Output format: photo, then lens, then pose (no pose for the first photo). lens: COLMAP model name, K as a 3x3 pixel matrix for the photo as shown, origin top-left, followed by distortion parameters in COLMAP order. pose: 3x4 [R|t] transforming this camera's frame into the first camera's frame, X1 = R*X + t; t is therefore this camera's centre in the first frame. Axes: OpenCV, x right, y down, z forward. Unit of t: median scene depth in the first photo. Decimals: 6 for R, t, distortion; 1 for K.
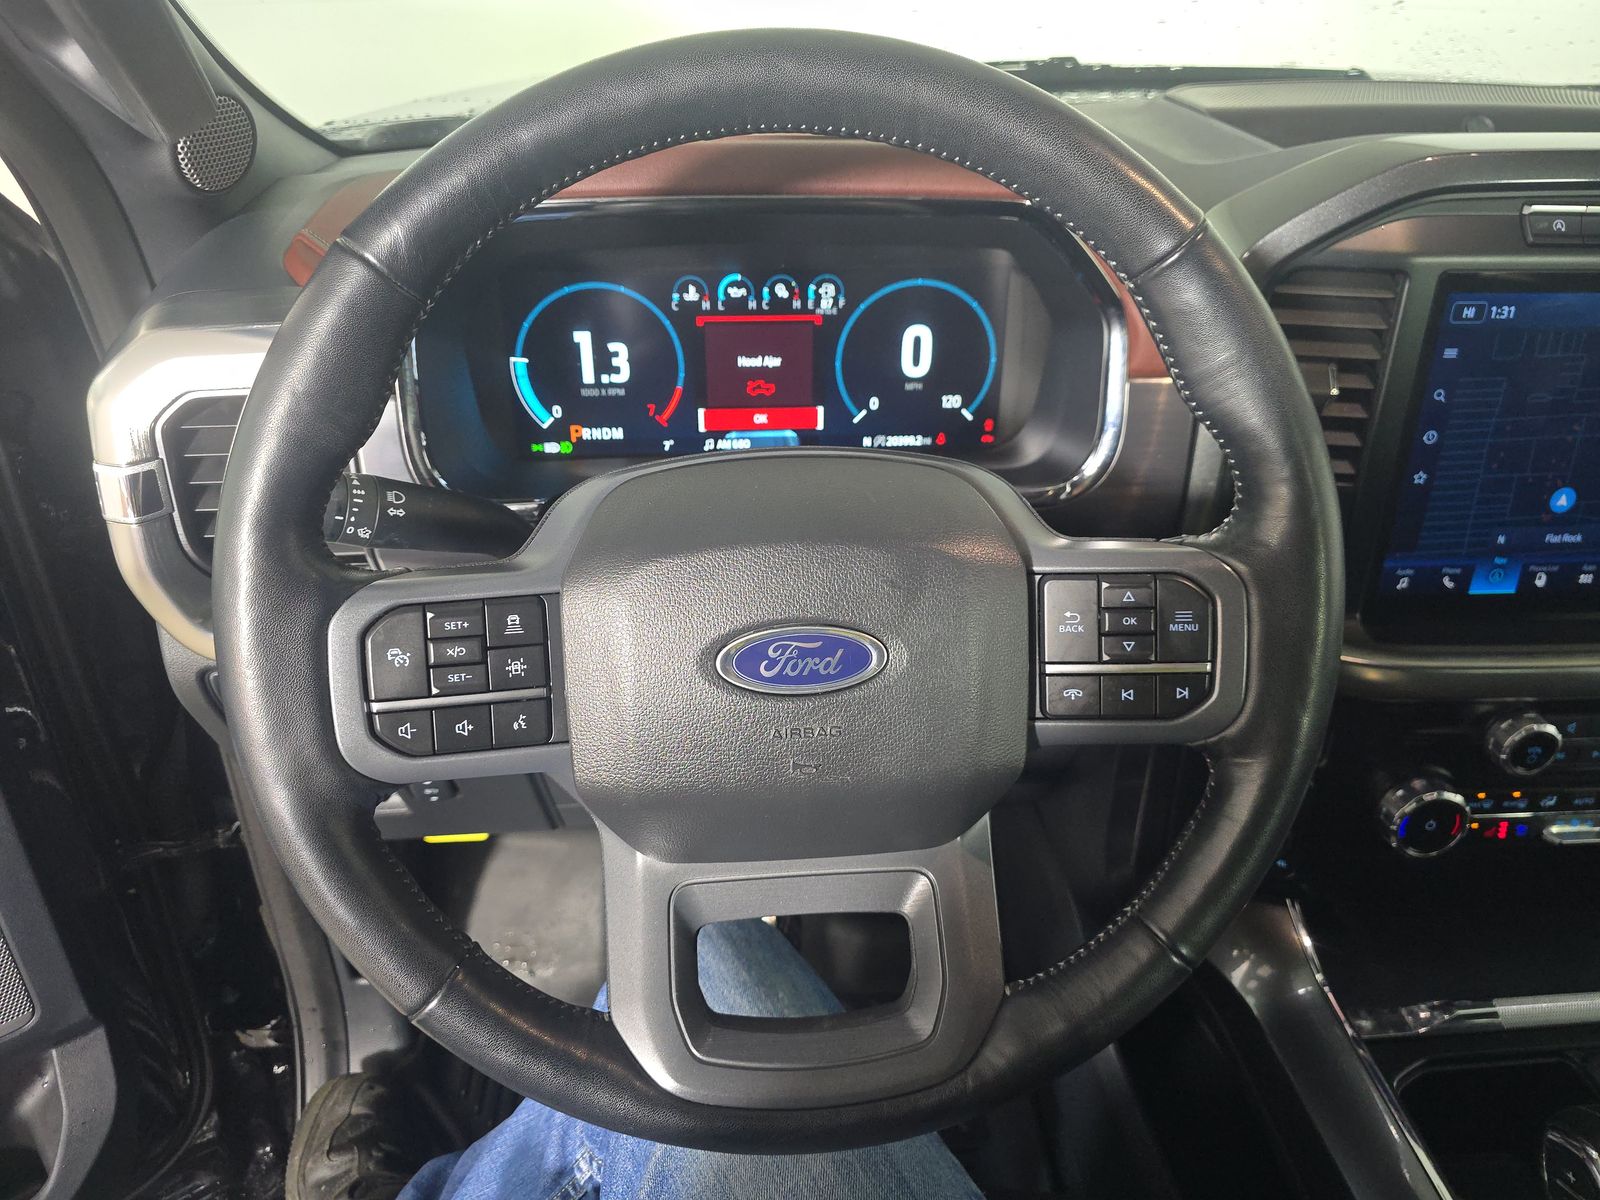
lens RADIAL K [[1108.3, 0, 807.9], [0, 1108.3, 613.7], [0, 0, 1]] dist [0.042352, -0.048913]
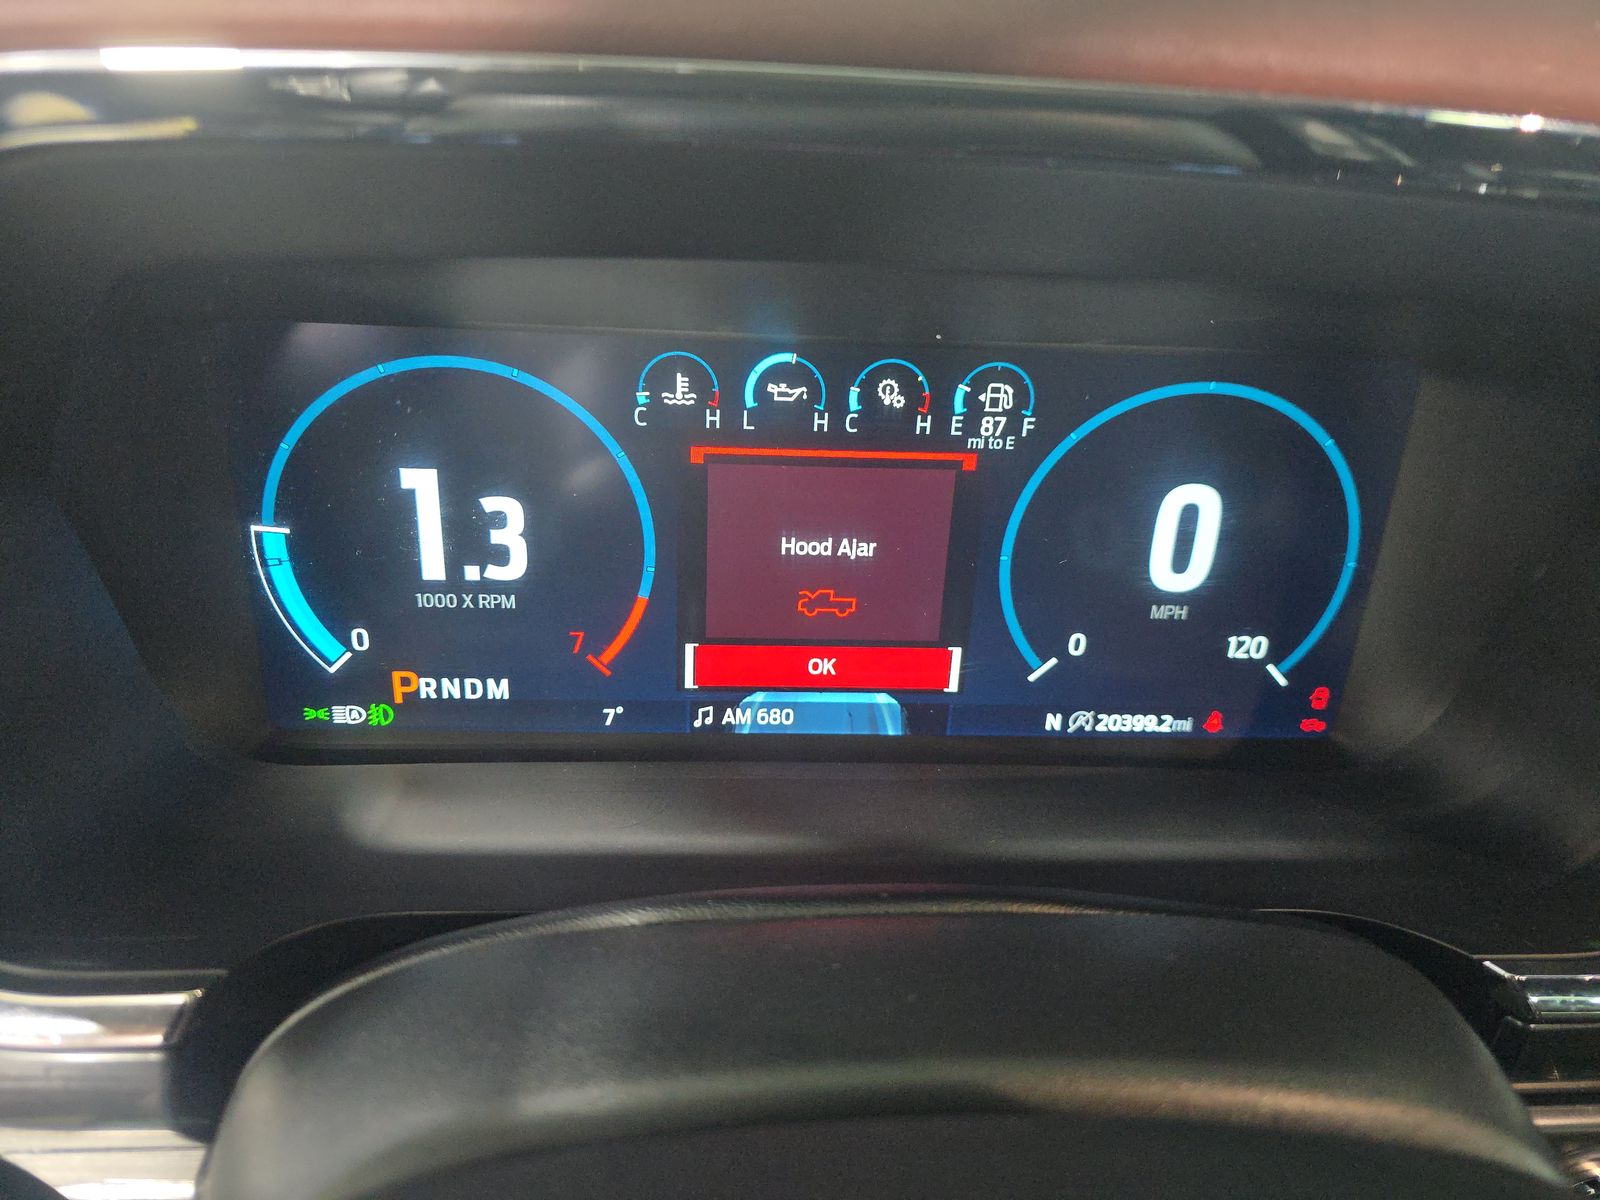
lens RADIAL K [[1108.3, 0, 801.9], [0, 1108.3, 604.9], [0, 0, 1]] dist [0.042352, -0.048913]
pose [[0.998992, 0.044882, -0.000527, -0.054654], [-0.044857, 0.997887, -0.047000, -0.189891], [-0.001583, 0.046976, 0.998895, 0.584277]]
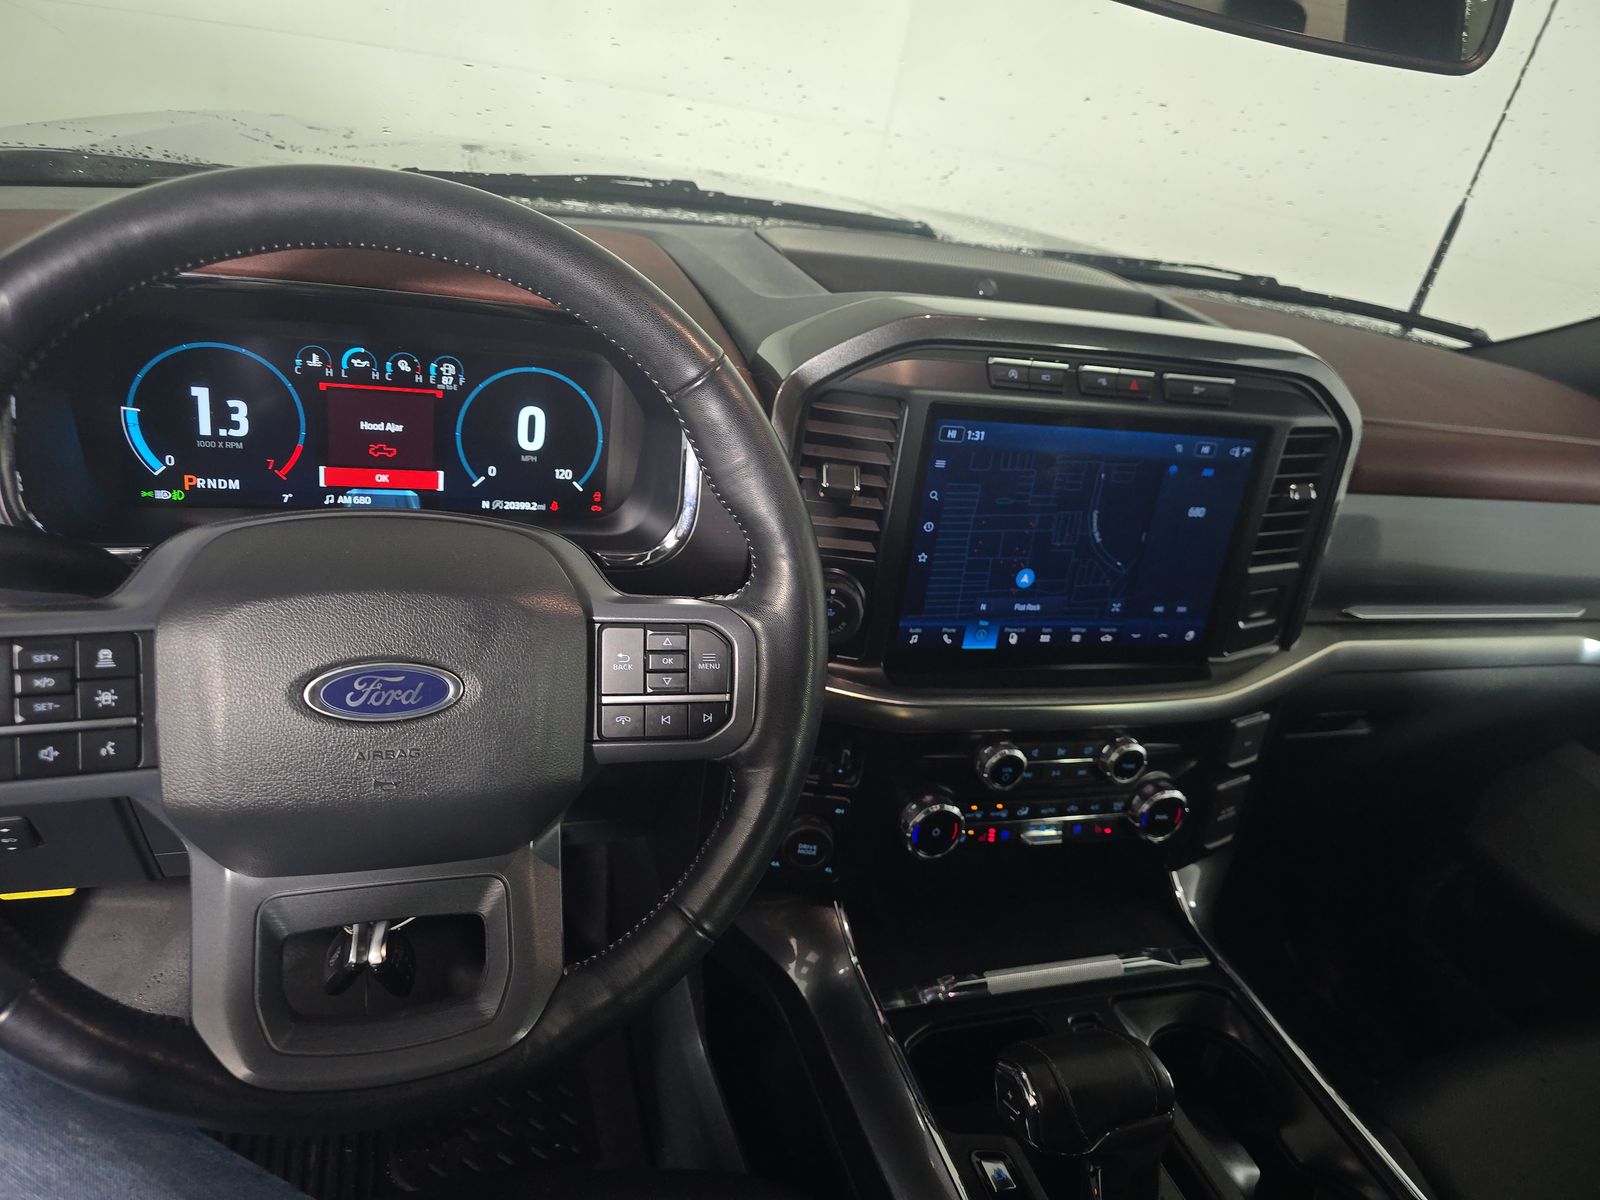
lens RADIAL K [[1108.3, 0, 810.7], [0, 1108.3, 604.8], [0, 0, 1]] dist [0.042352, -0.048913]
pose [[0.958292, 0.026155, 0.284591, 0.054822], [-0.008524, 0.997976, -0.063013, 0.013030], [-0.285664, 0.057959, 0.956576, -0.161866]]
